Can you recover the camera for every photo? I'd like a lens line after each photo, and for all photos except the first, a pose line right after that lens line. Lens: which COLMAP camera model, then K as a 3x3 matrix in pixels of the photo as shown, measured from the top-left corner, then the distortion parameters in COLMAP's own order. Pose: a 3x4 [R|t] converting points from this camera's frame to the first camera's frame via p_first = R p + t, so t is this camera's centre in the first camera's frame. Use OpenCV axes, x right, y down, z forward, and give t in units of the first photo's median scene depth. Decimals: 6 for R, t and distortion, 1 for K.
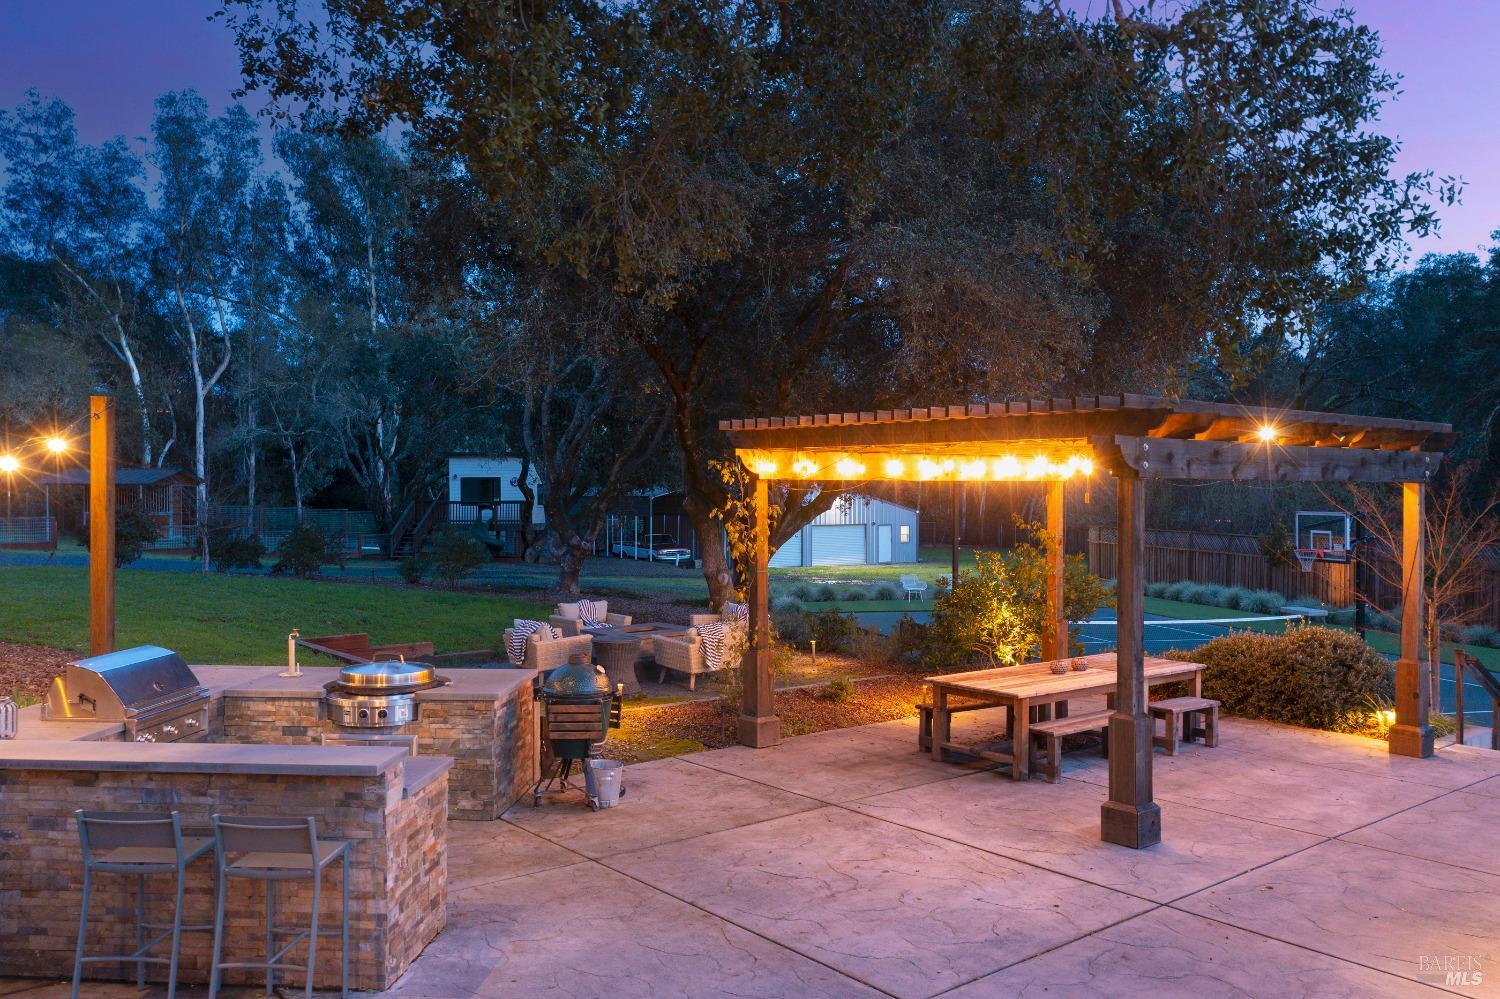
lens RADIAL K [[1212.7, 0, 750.0], [0, 1212.7, 499.5], [0, 0, 1]] dist [0.011436, -0.003900]
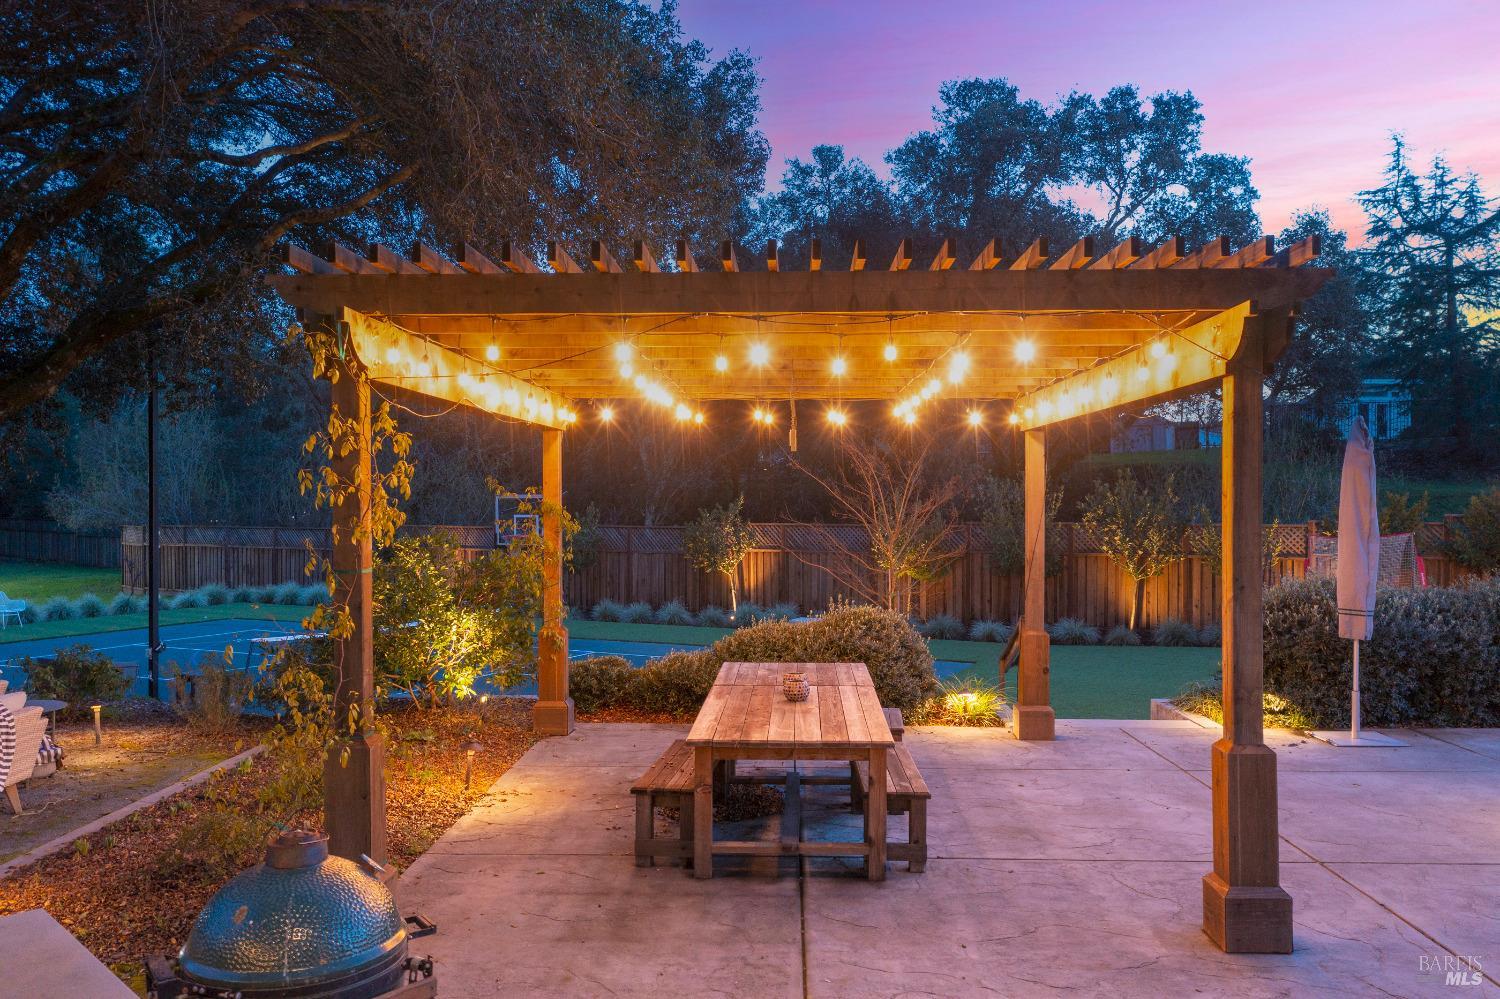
lens RADIAL K [[1212.7, 0, 750.0], [0, 1212.7, 499.5], [0, 0, 1]] dist [0.011436, -0.003900]
pose [[0.660927, -0.008913, 0.750397, -0.255409], [0.011808, 0.999929, 0.001476, 0.032762], [-0.750357, 0.007886, 0.660985, 0.577458]]
